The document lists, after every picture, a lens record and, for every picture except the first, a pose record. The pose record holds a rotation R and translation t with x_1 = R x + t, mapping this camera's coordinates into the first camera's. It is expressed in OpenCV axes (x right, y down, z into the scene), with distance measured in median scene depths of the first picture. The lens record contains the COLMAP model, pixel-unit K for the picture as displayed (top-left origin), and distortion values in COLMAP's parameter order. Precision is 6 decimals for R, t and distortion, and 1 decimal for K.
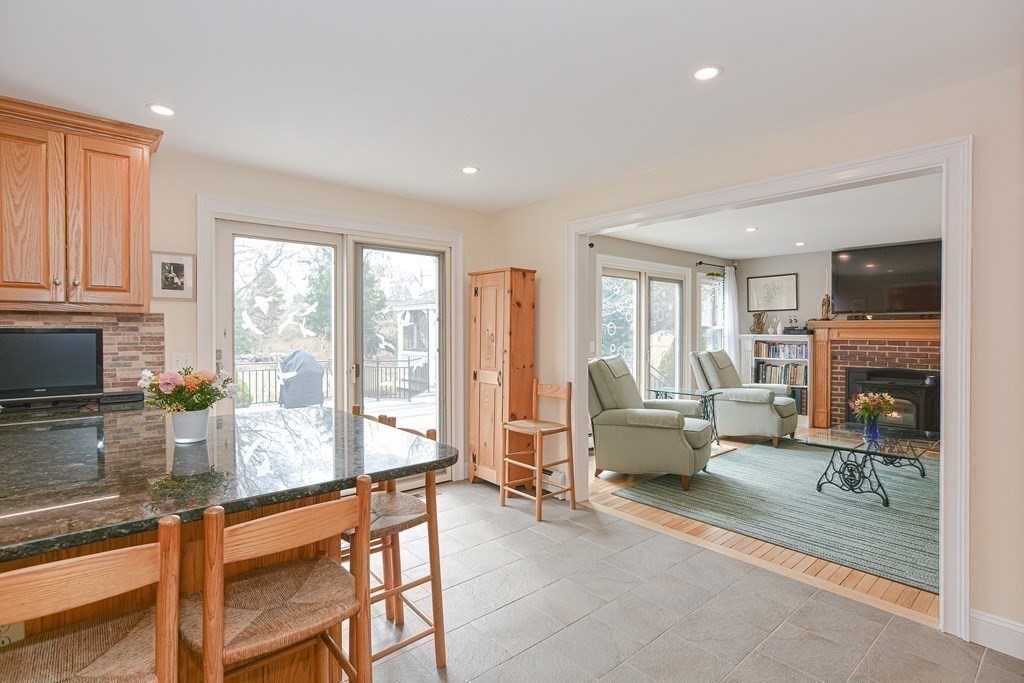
lens RADIAL K [[498.3, 0, 513.2], [0, 498.3, 341.2], [0, 0, 1]] dist [-0.009103, 0.004669]
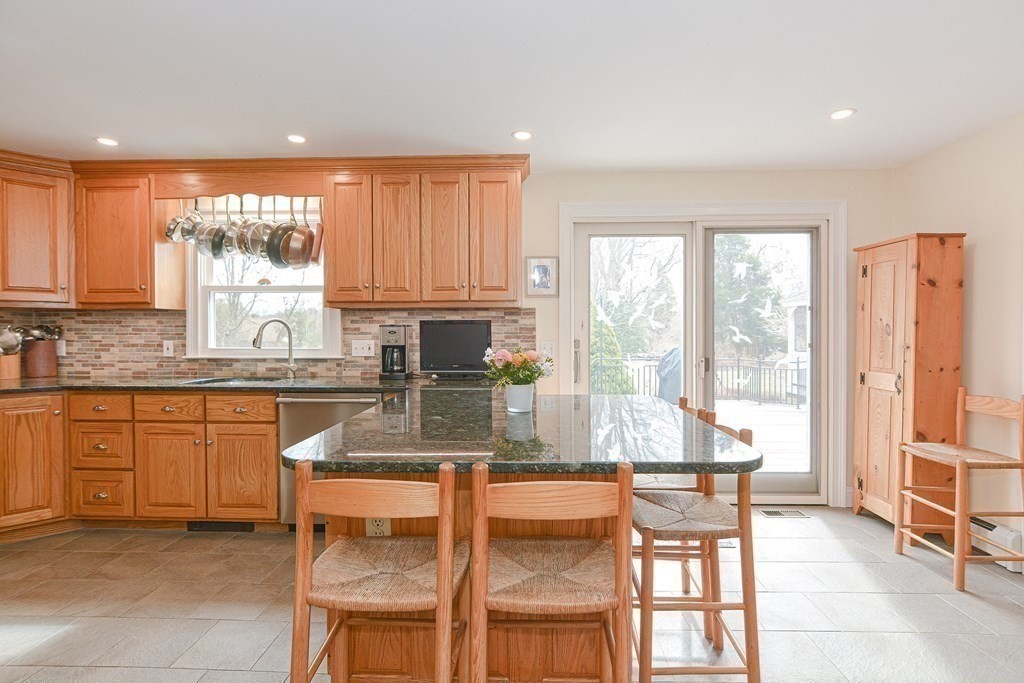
lens RADIAL K [[498.3, 0, 513.6], [0, 498.3, 341.4], [0, 0, 1]] dist [-0.009103, 0.004669]
pose [[0.739028, 0.010914, -0.673587, 0.069847], [-0.010179, 0.999936, 0.005034, 0.019438], [0.673598, 0.003136, 0.739091, 0.079893]]
